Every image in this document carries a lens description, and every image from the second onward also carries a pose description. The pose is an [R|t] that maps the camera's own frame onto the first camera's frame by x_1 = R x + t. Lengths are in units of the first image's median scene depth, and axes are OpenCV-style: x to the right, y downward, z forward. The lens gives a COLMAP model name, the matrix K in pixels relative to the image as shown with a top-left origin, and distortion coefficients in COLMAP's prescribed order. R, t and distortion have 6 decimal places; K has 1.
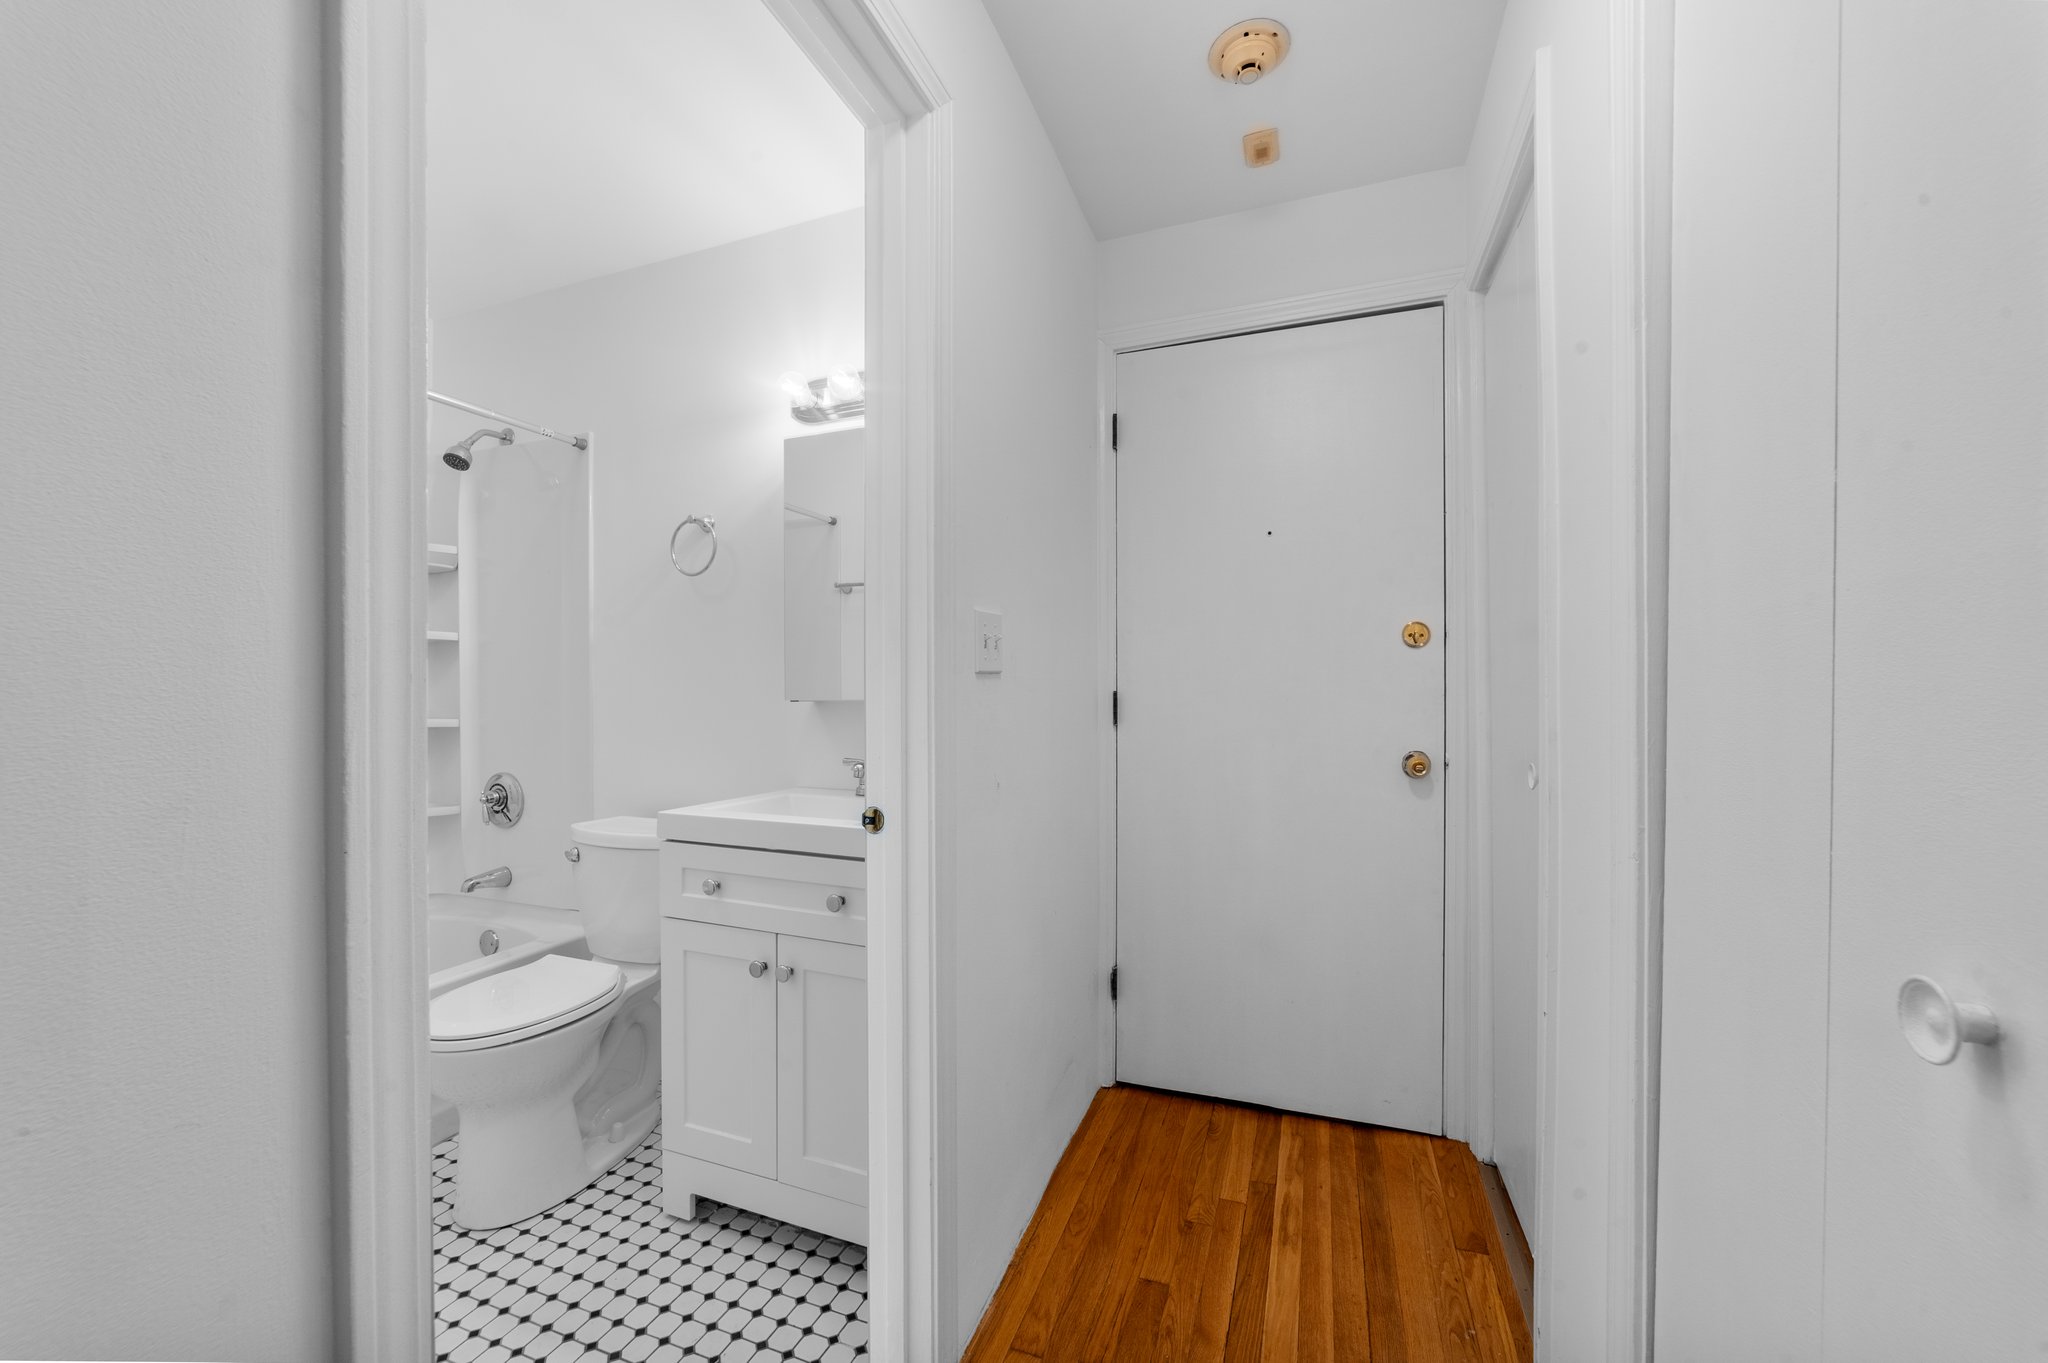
lens RADIAL K [[802.7, 0, 1010.9], [0, 802.7, 685.5], [0, 0, 1]] dist [-0.002250, -0.000252]
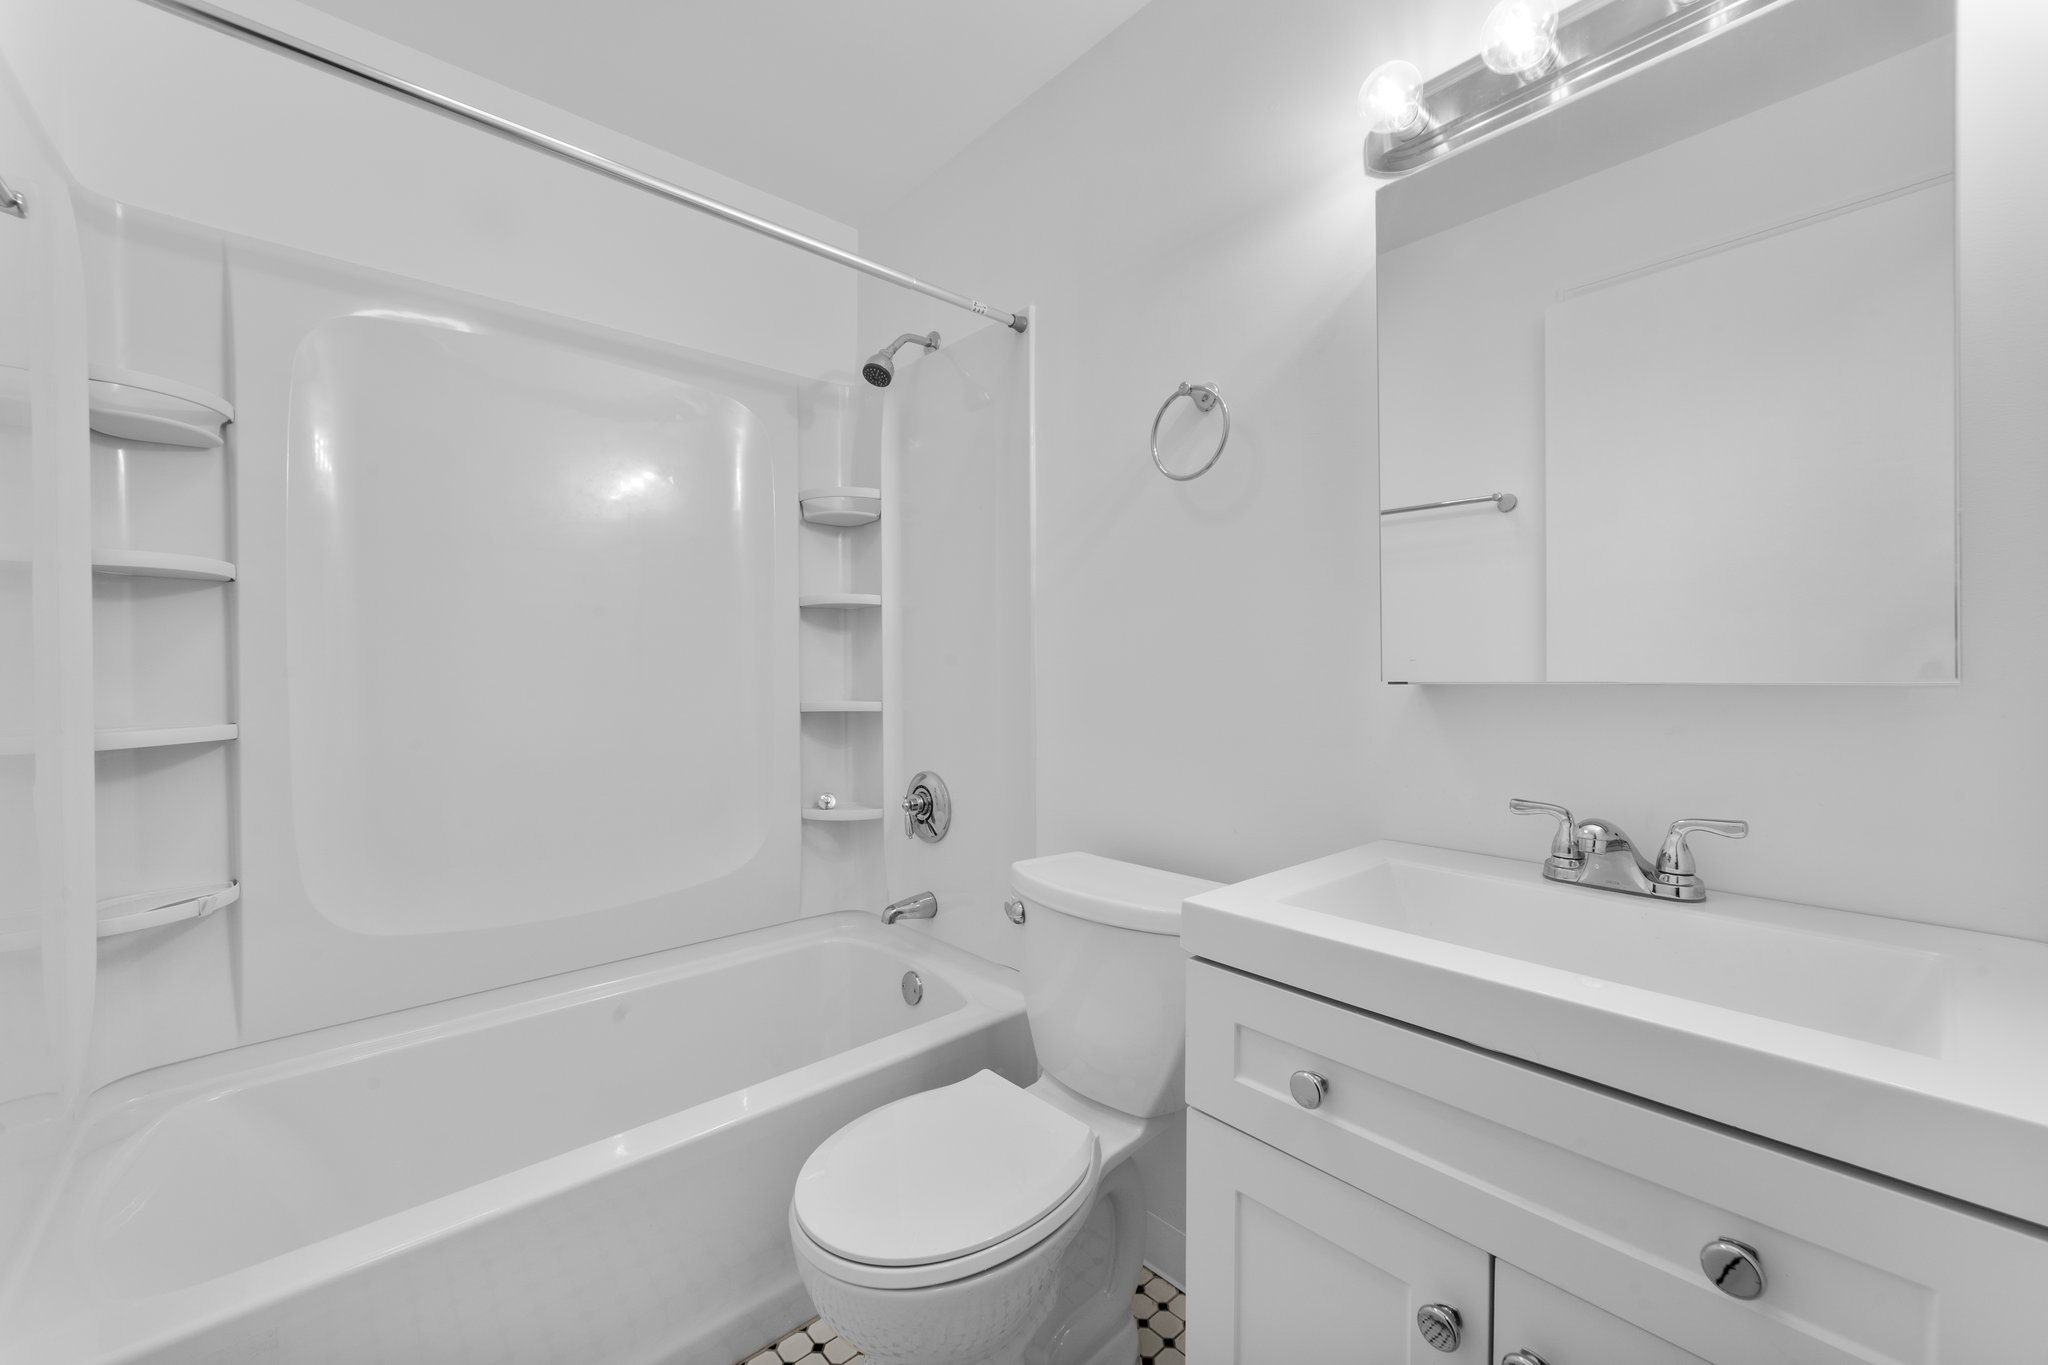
lens RADIAL K [[802.7, 0, 1010.9], [0, 802.7, 686.5], [0, 0, 1]] dist [-0.002250, -0.000252]
pose [[0.894031, 0.013038, -0.447815, -0.215353], [-0.002788, 0.999719, 0.023540, 0.007229], [0.447996, -0.019797, 0.893816, 0.344906]]
